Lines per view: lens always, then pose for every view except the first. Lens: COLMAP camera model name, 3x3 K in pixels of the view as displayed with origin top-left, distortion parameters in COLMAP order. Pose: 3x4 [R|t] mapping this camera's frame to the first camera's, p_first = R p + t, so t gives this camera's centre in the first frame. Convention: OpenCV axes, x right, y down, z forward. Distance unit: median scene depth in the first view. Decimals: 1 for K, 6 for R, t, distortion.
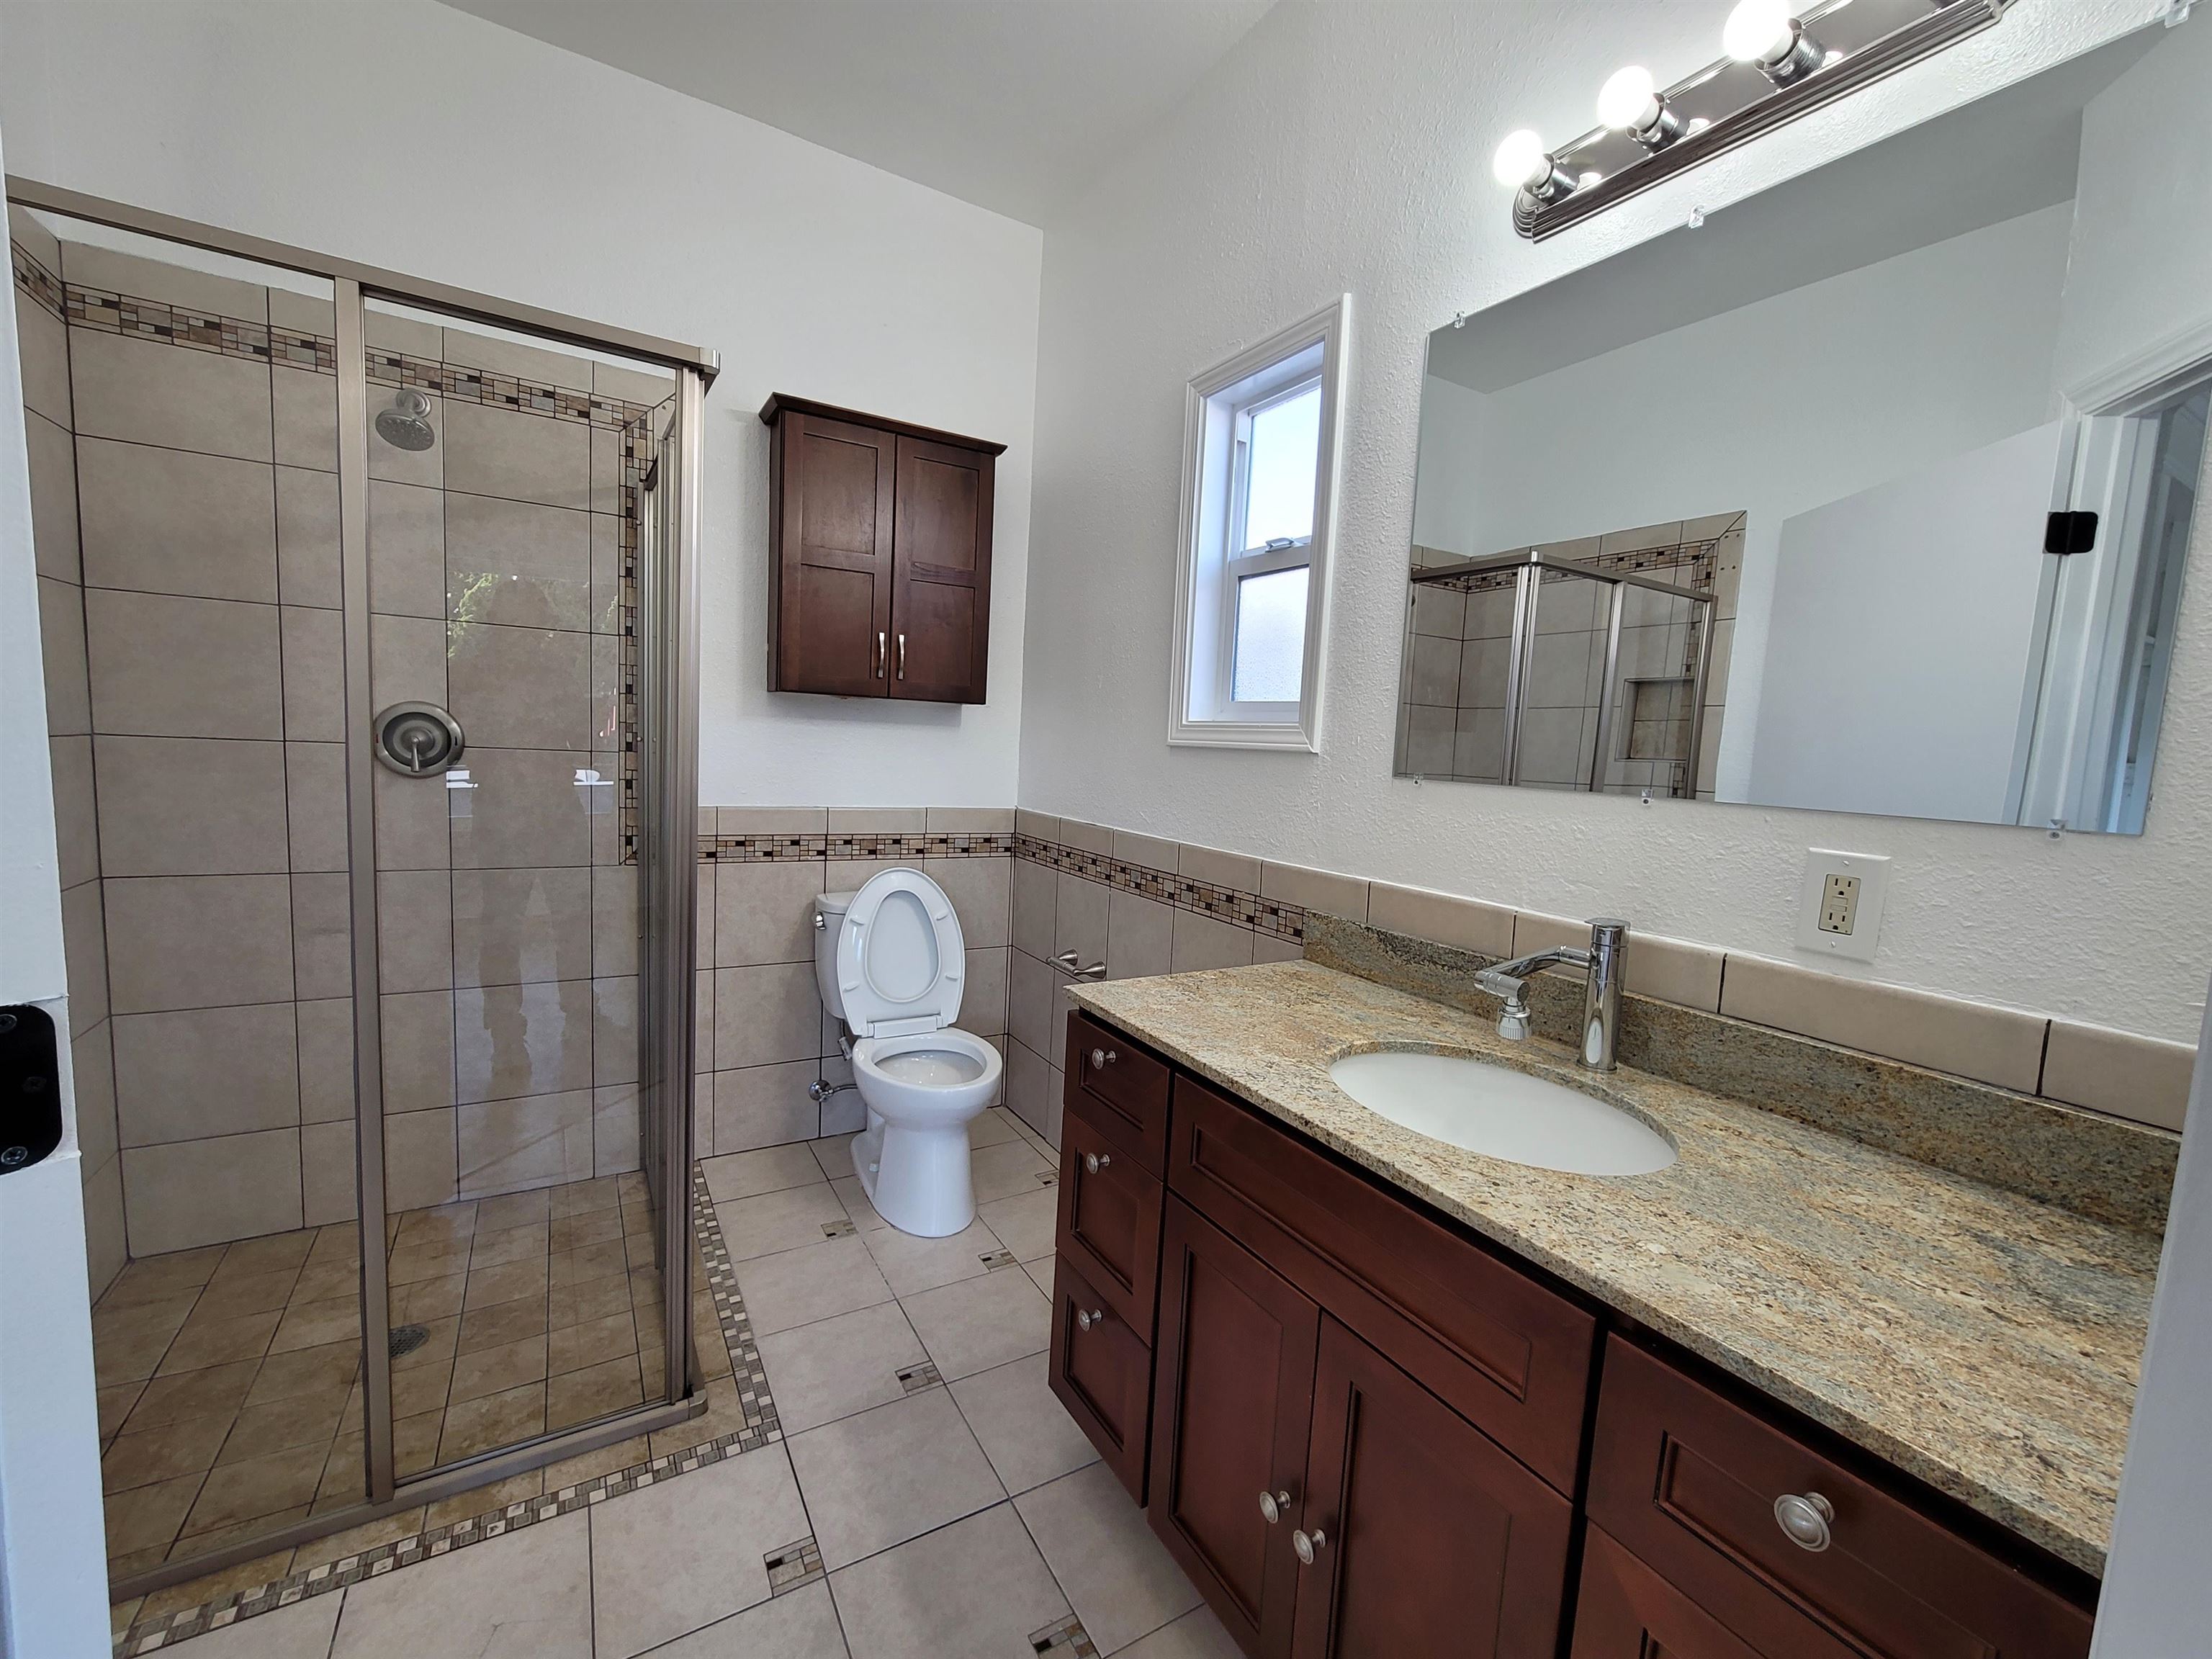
lens RADIAL K [[904.6, 0, 1110.1], [0, 904.6, 832.2], [0, 0, 1]] dist [-0.013210, 0.005138]
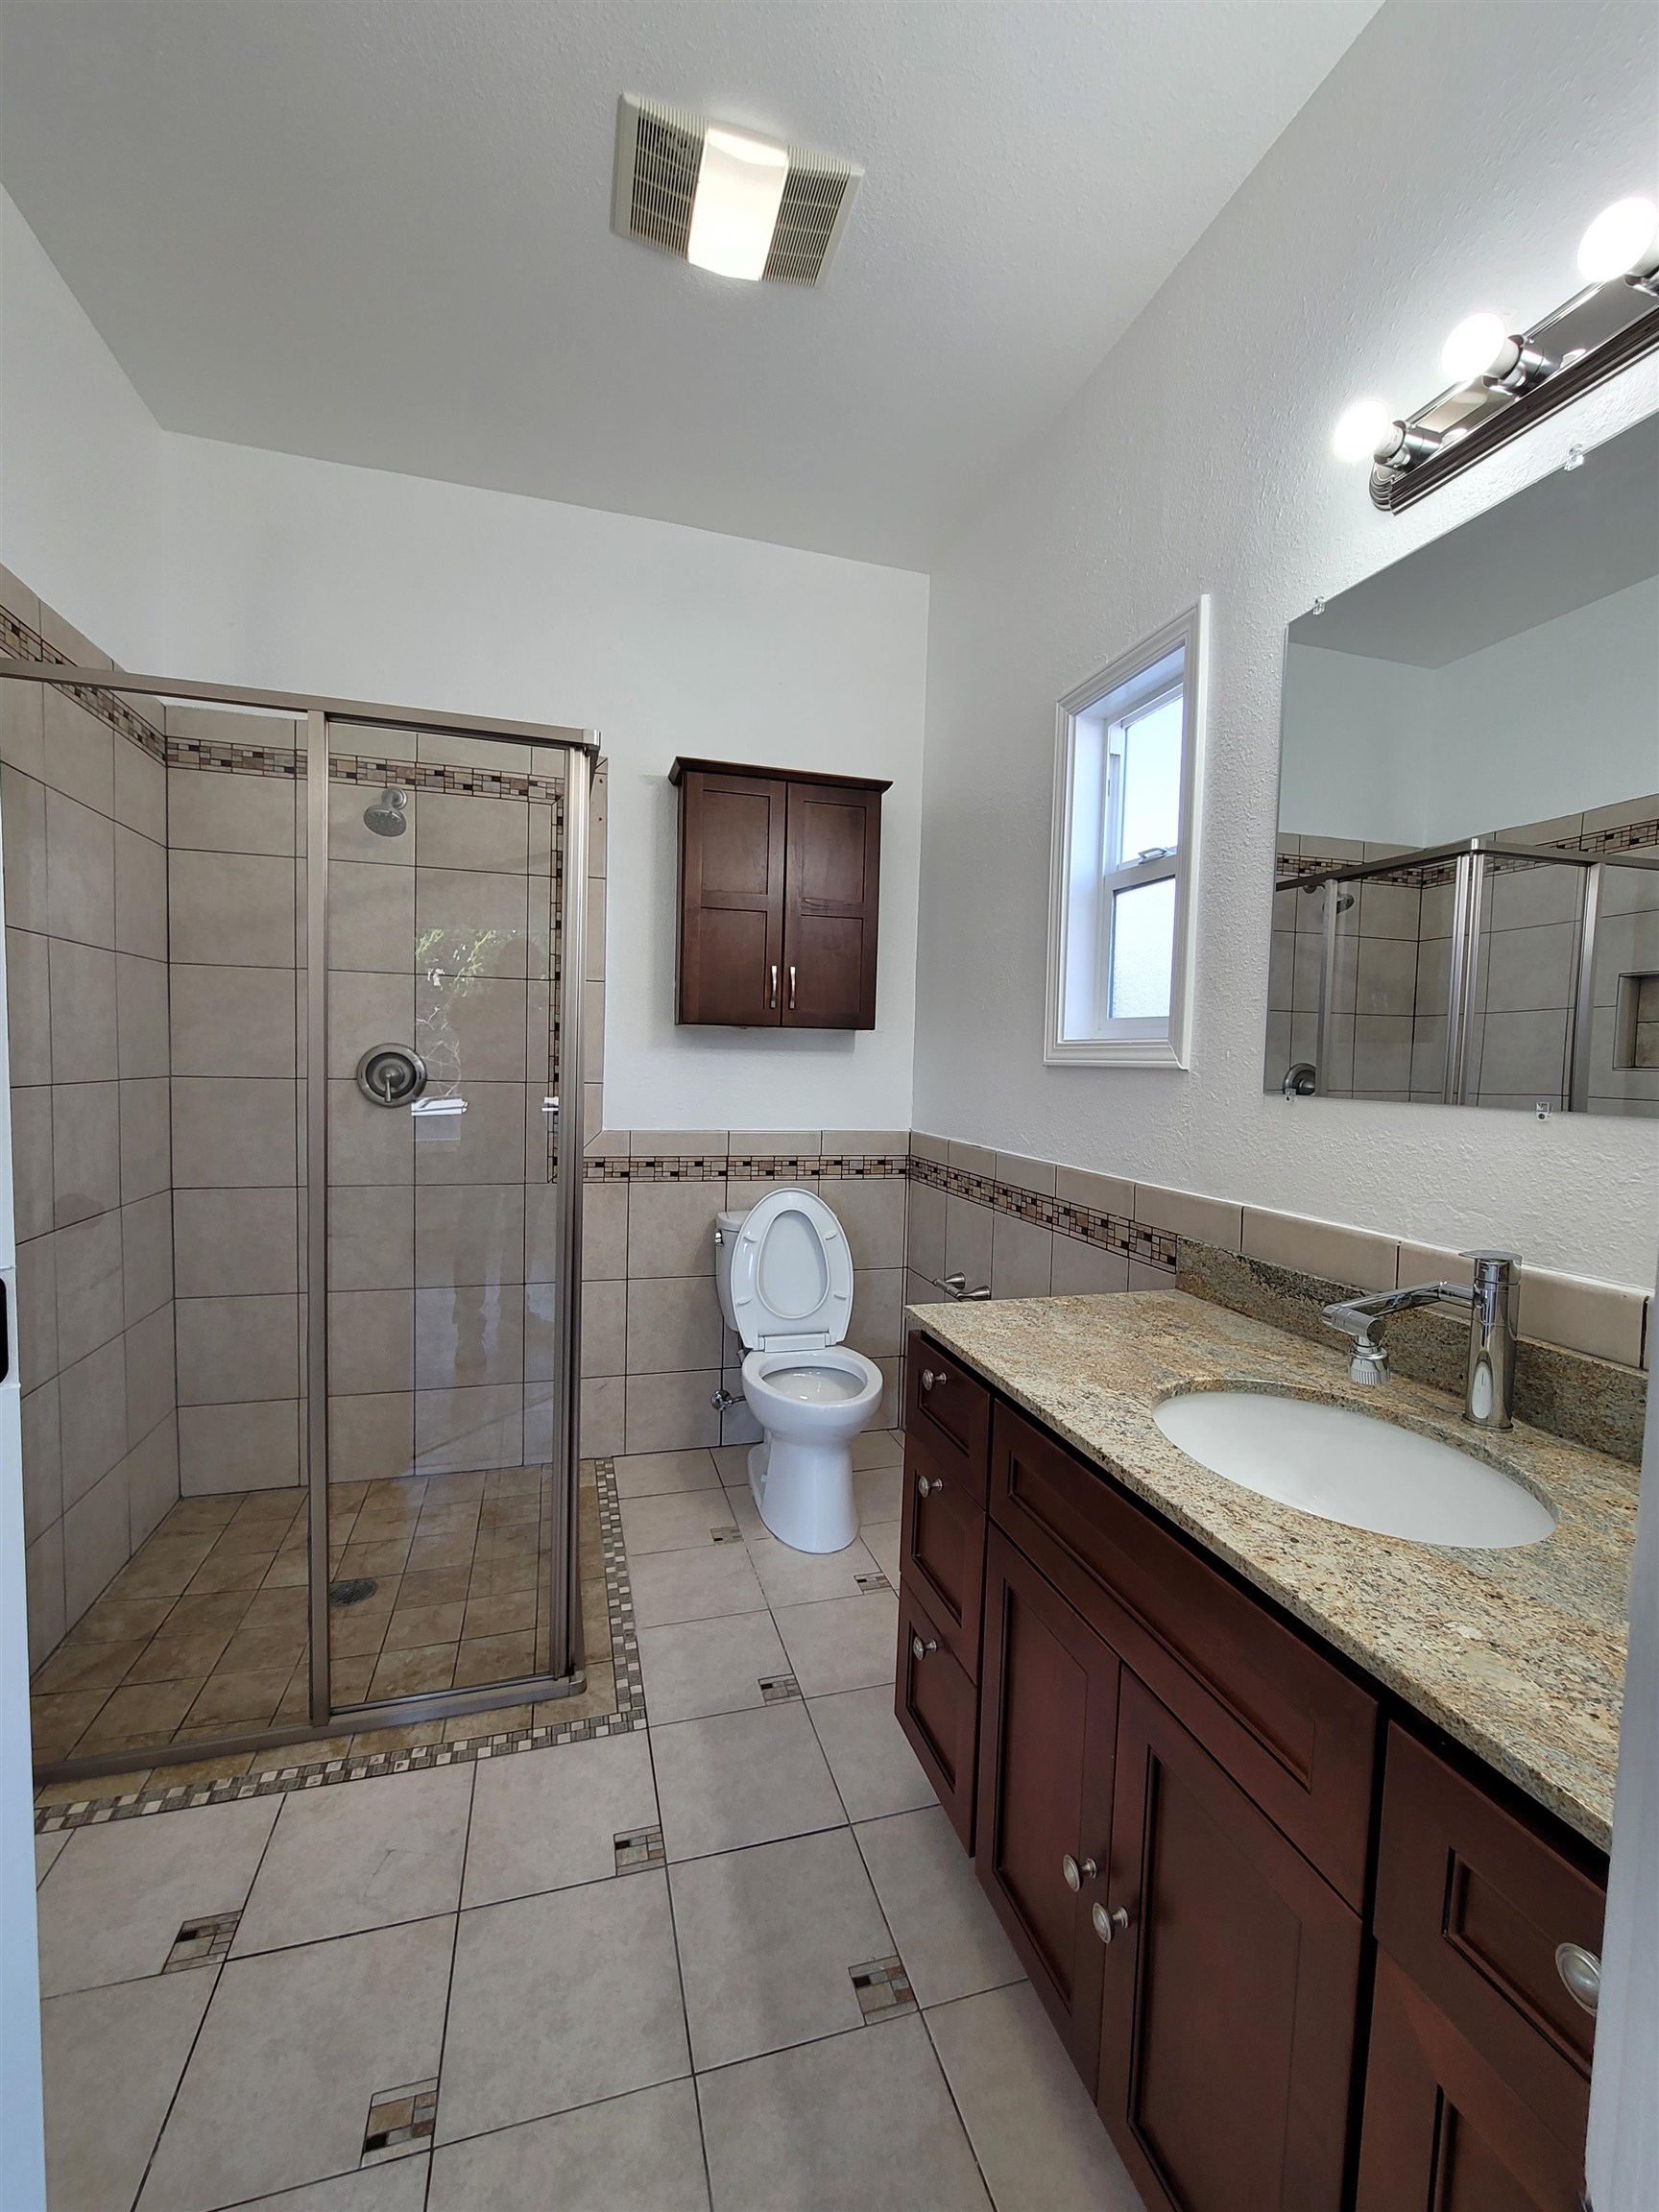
lens RADIAL K [[904.6, 0, 826.5], [0, 904.6, 1107.0], [0, 0, 1]] dist [-0.013210, 0.005138]
pose [[0.967758, -0.012242, -0.251585, 0.106332], [-0.001492, 0.998522, -0.054326, 0.003603], [0.251879, 0.052949, 0.966309, -0.005861]]
